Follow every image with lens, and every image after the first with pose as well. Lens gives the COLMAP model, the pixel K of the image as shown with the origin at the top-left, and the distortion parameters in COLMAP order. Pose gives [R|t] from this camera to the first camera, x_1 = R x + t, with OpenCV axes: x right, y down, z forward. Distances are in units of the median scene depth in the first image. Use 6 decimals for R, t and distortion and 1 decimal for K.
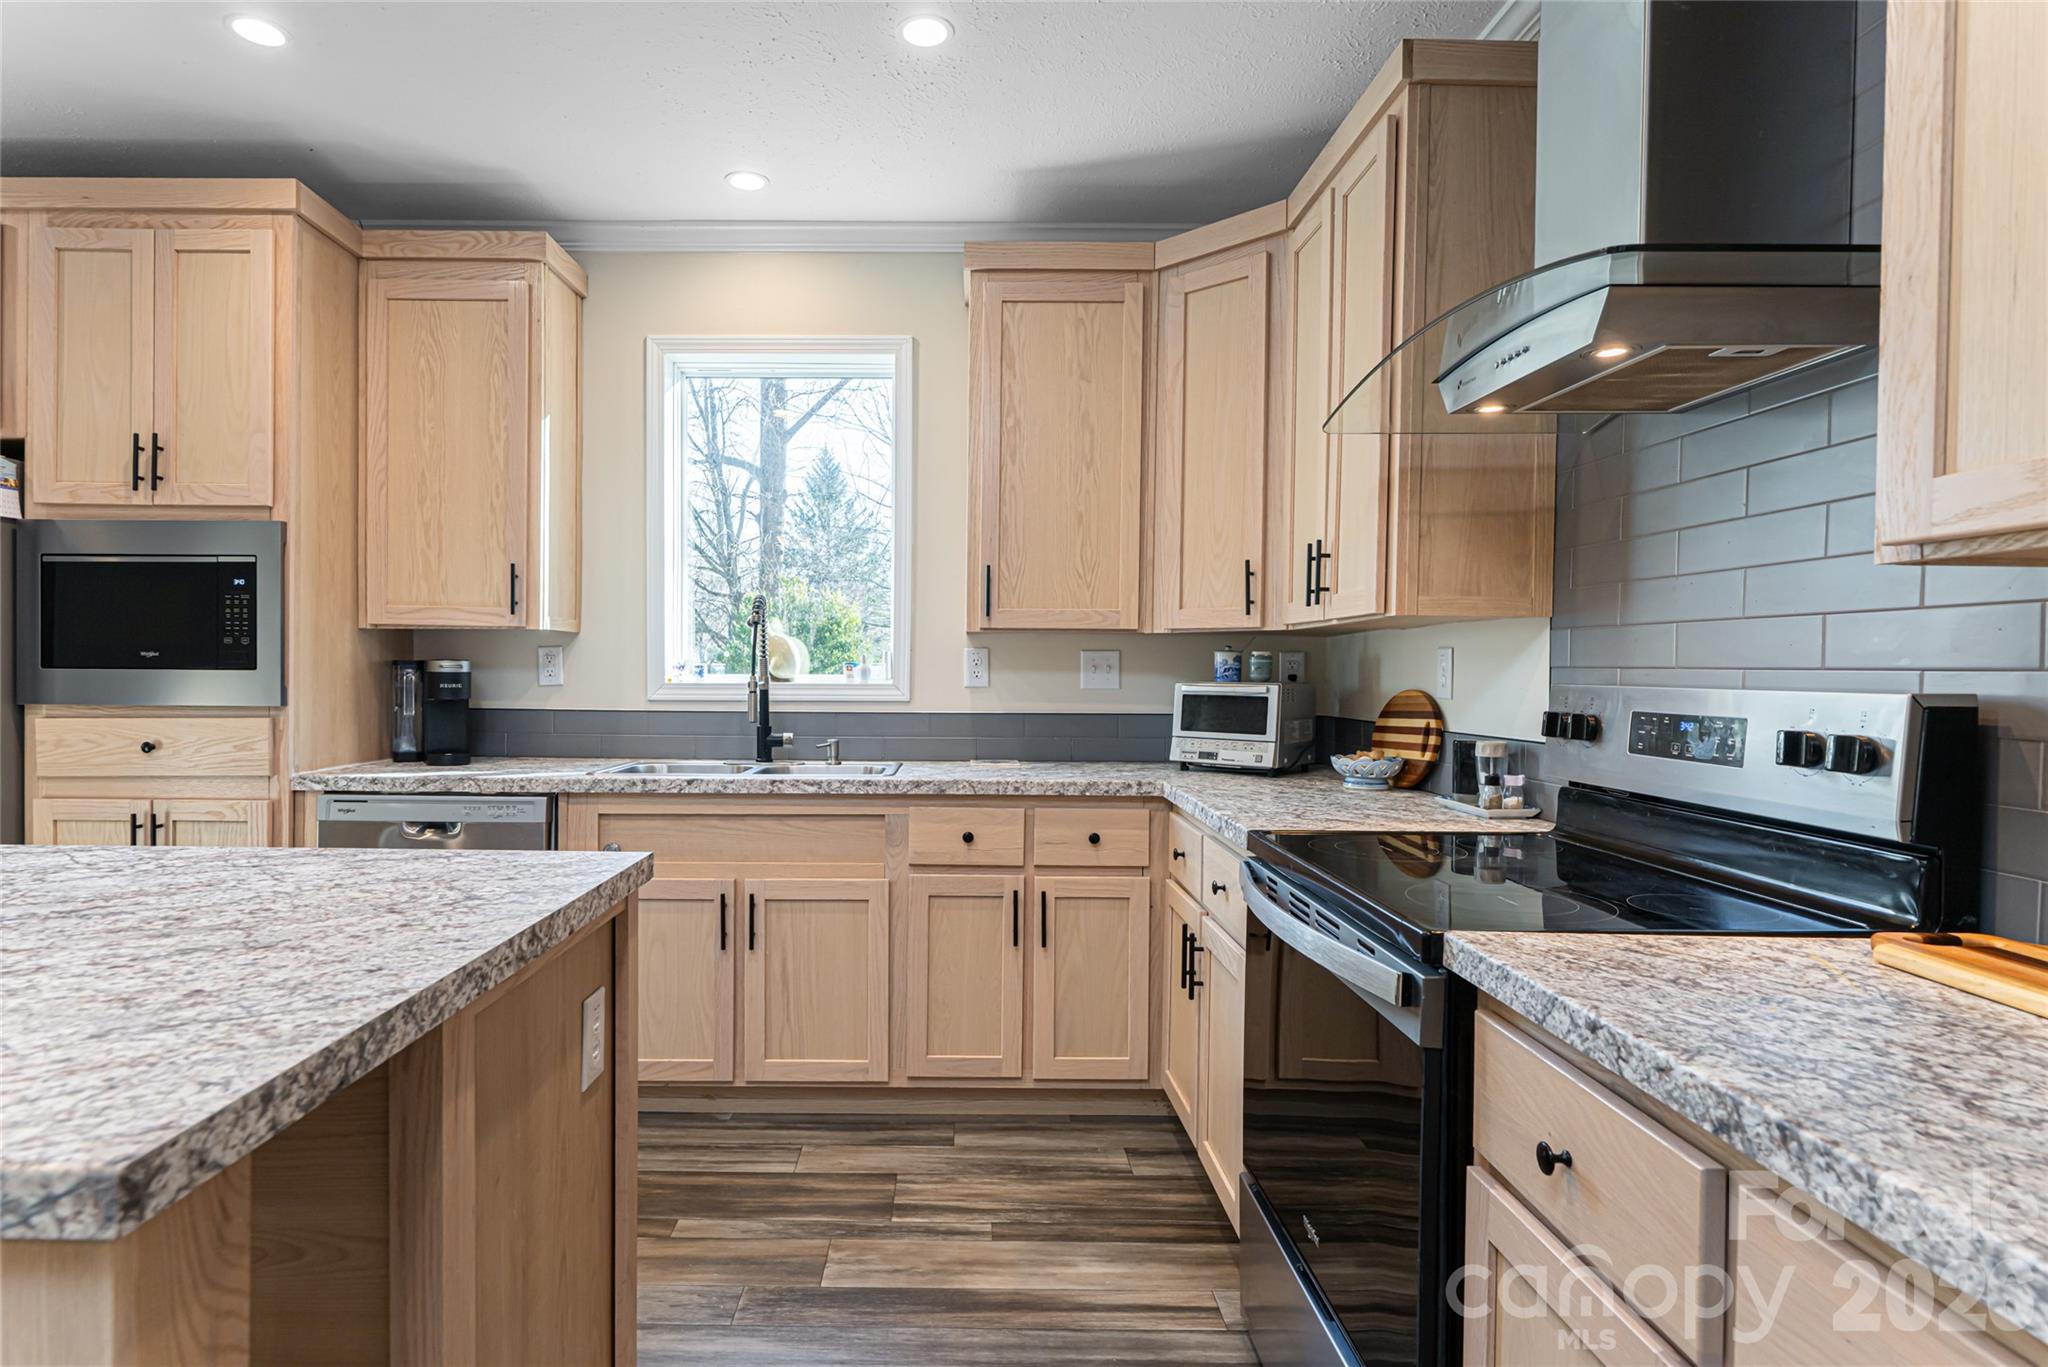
lens RADIAL K [[1099.2, 0, 957.1], [0, 1099.2, 683.0], [0, 0, 1]] dist [0.001203, -0.000412]
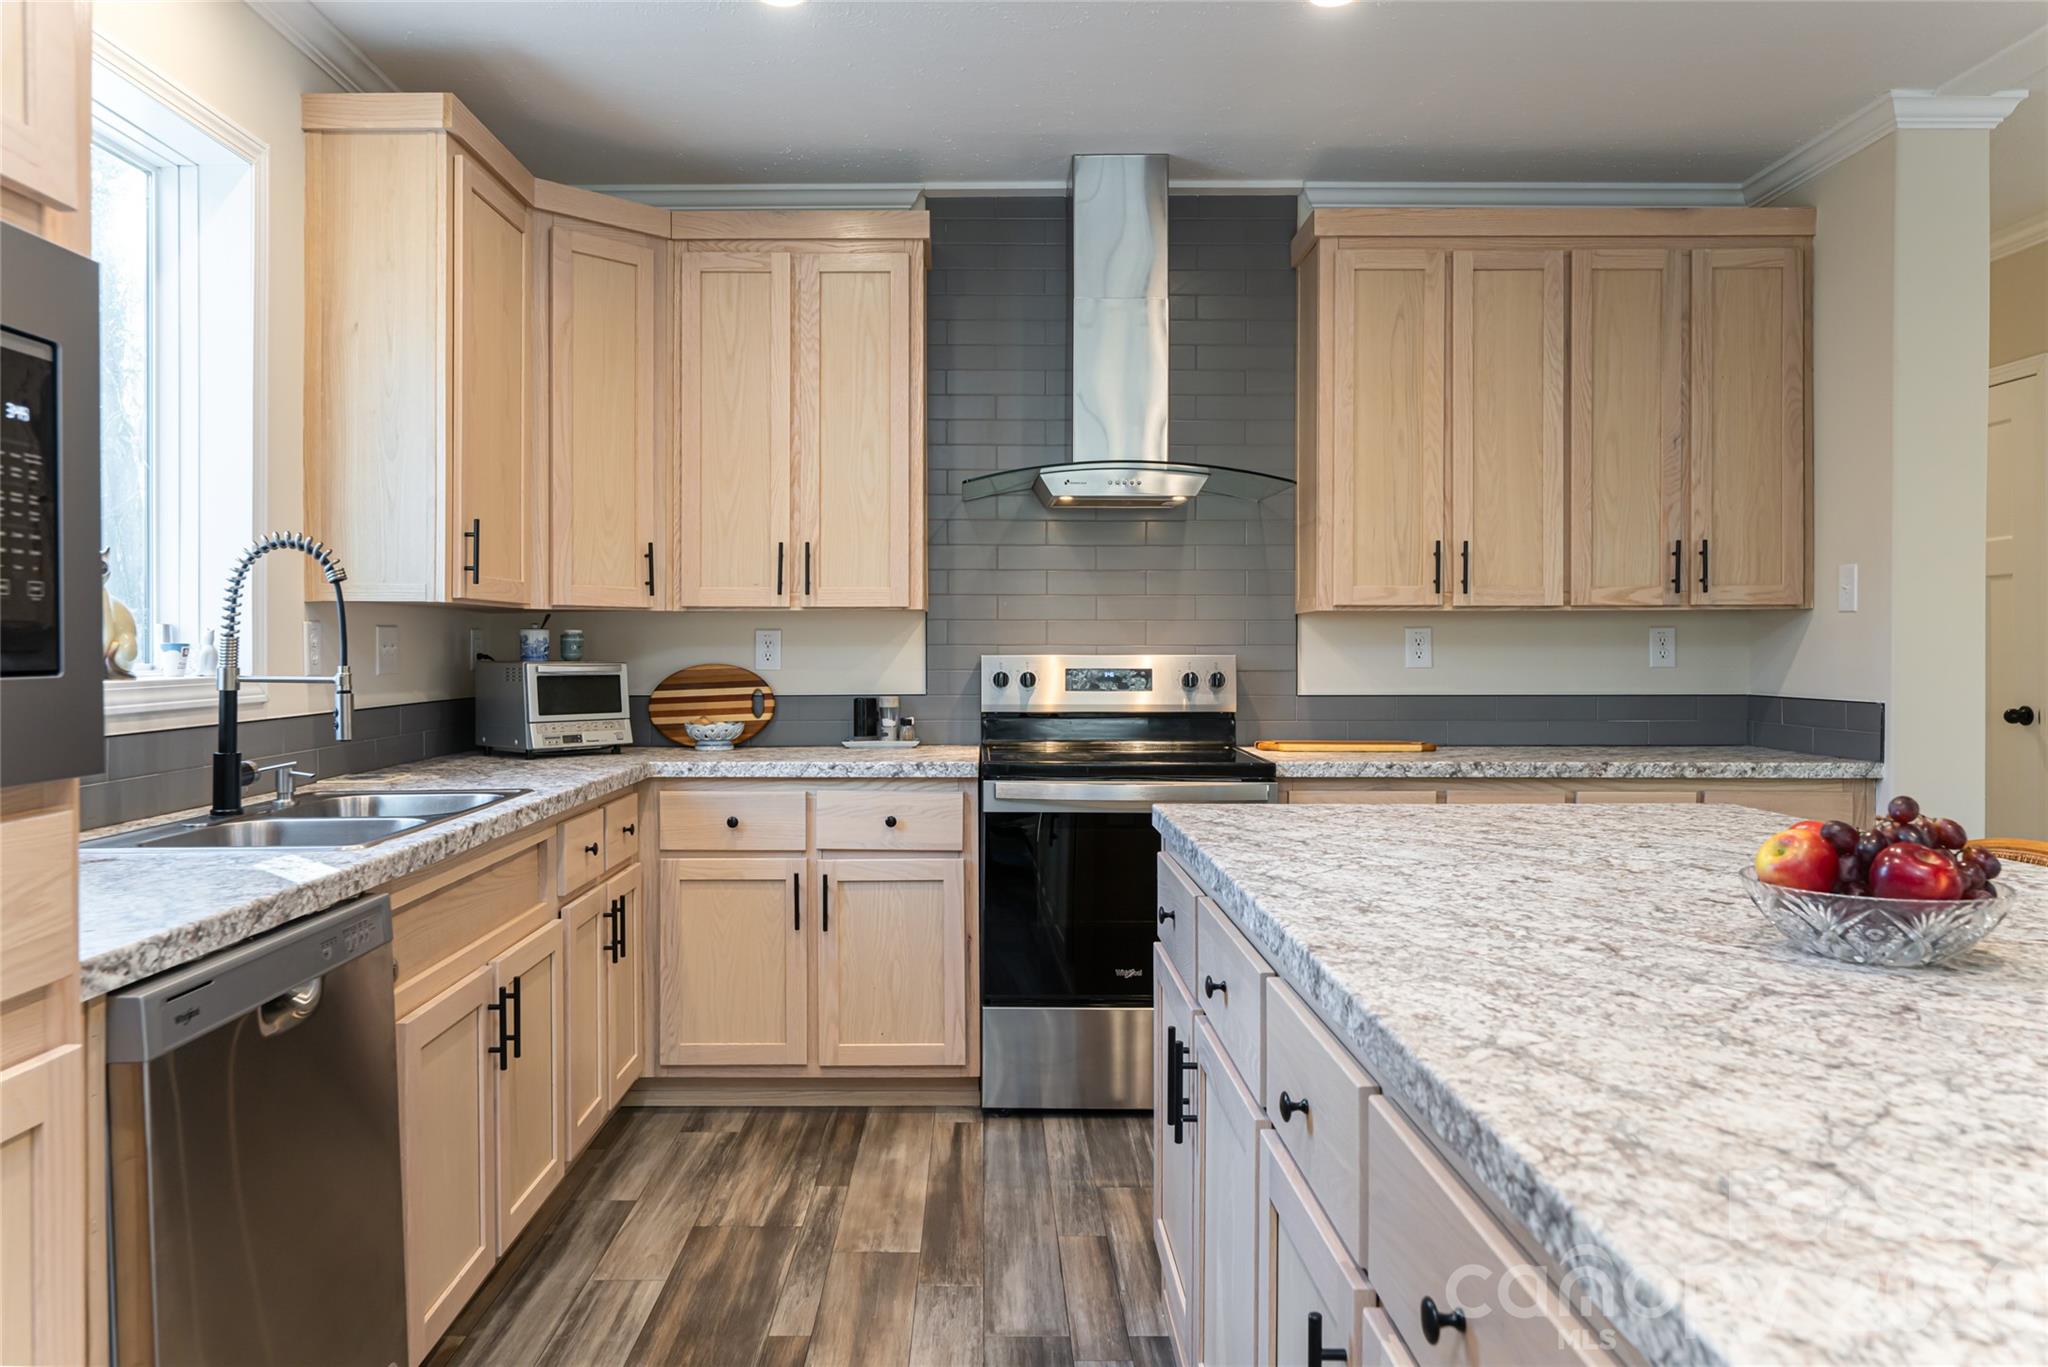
lens RADIAL K [[1407.5, 0, 978.7], [0, 1407.5, 653.5], [0, 0, 1]] dist [0.001400, 0.000337]
pose [[-0.005087, -0.012670, 0.999907, -1.074437], [0.014947, 0.999807, 0.012745, -0.019762], [-0.999875, 0.015010, -0.004896, 0.706913]]
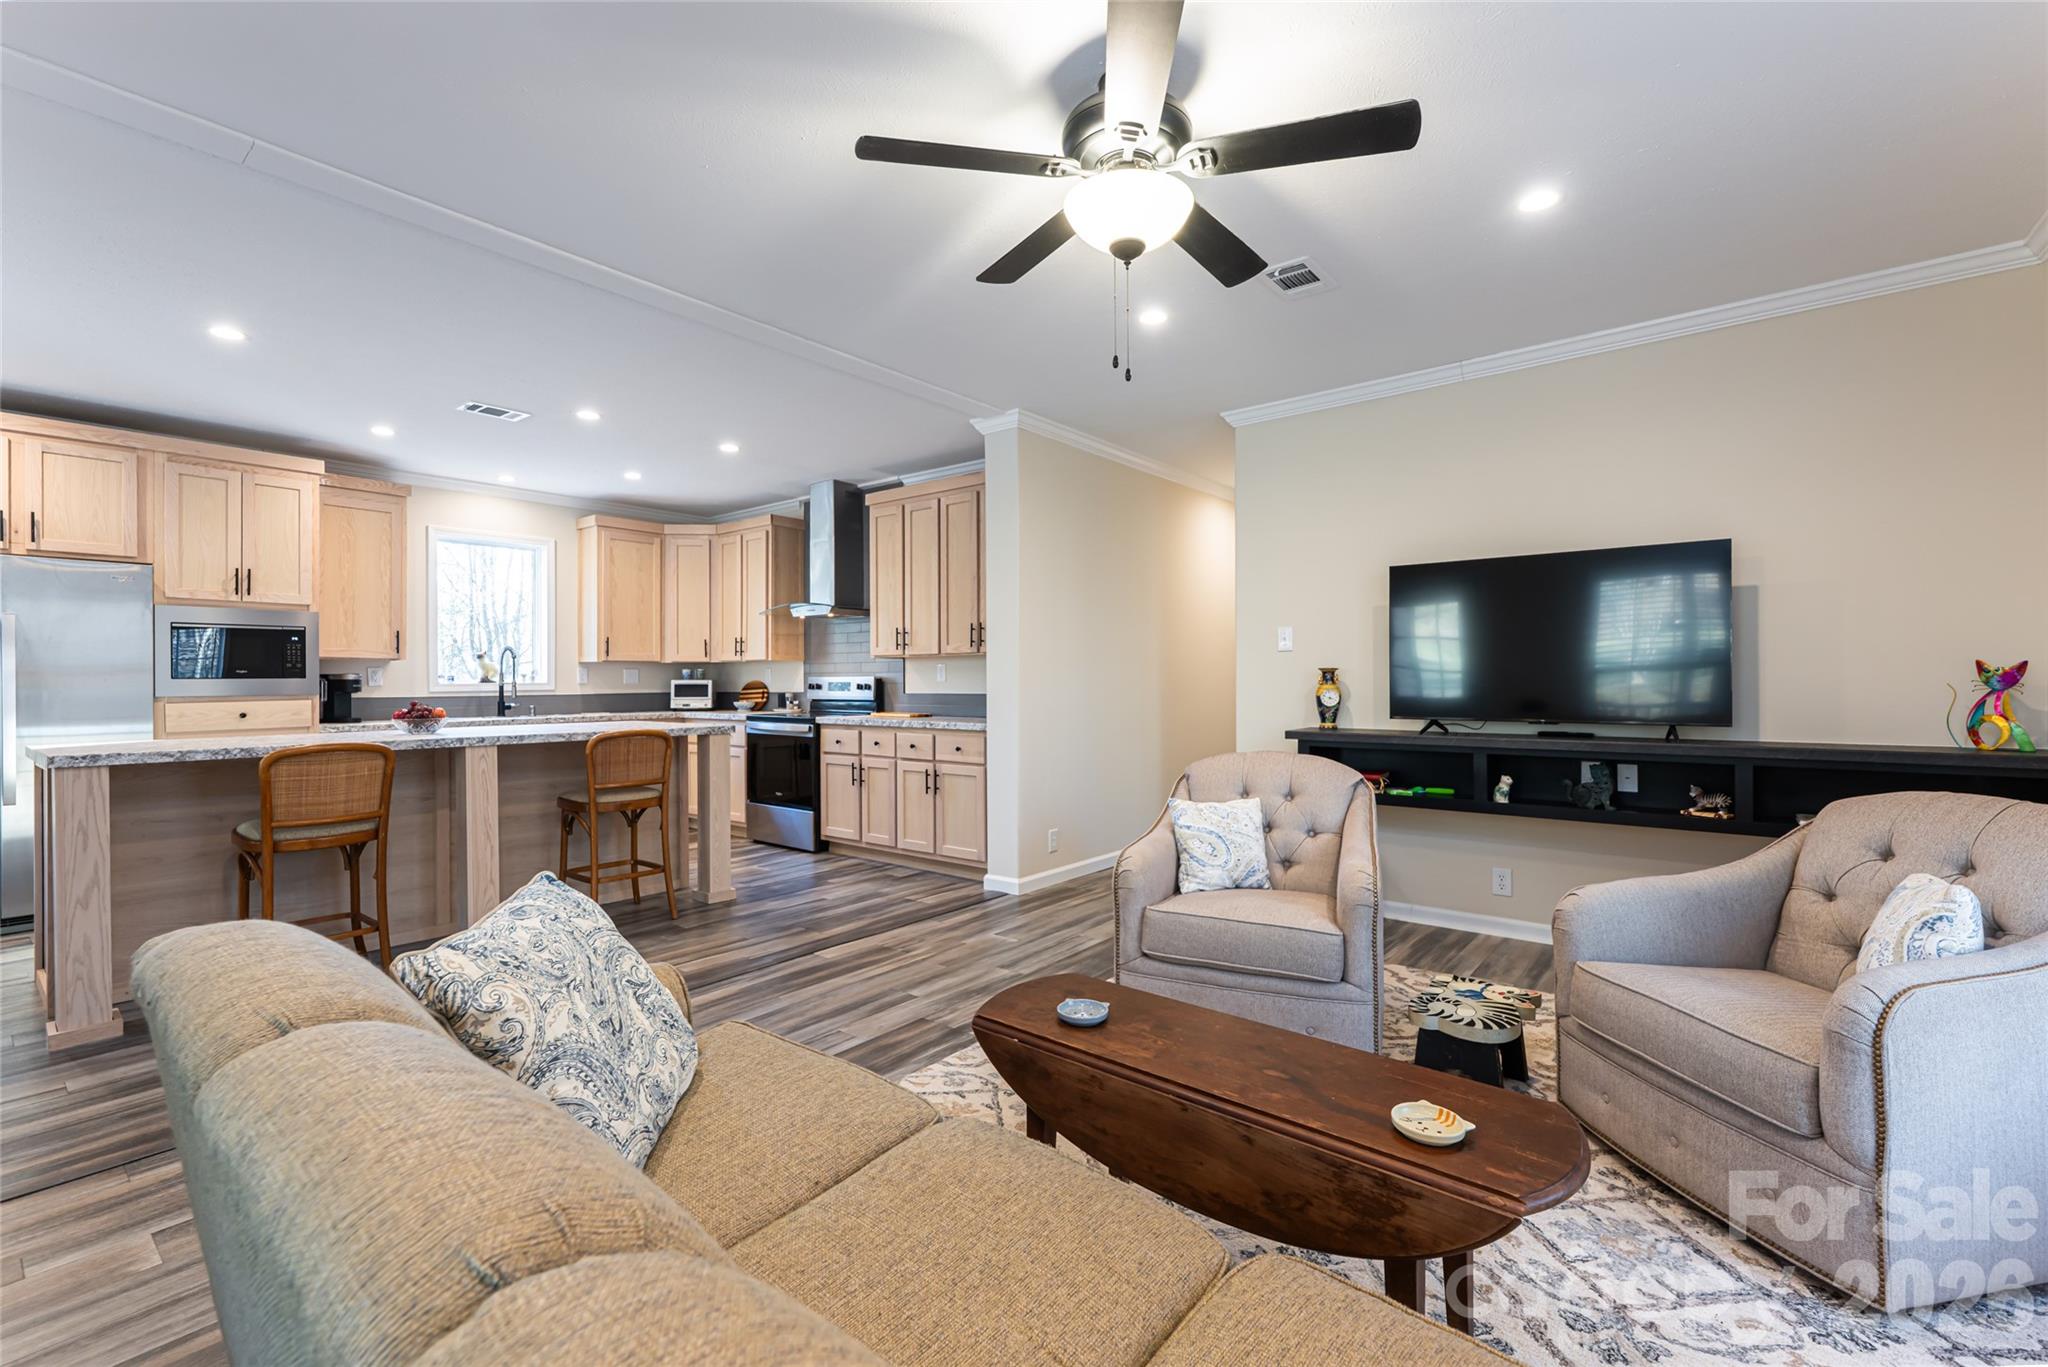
lens RADIAL K [[883.3, 0, 1024.0], [0, 883.3, 683.5], [0, 0, 1]] dist [-0.002314, -0.000447]
pose [[0.623826, -0.014584, 0.781427, -1.116028], [0.021324, 0.999771, 0.001635, 0.026134], [-0.781272, 0.015643, 0.623994, -1.236807]]
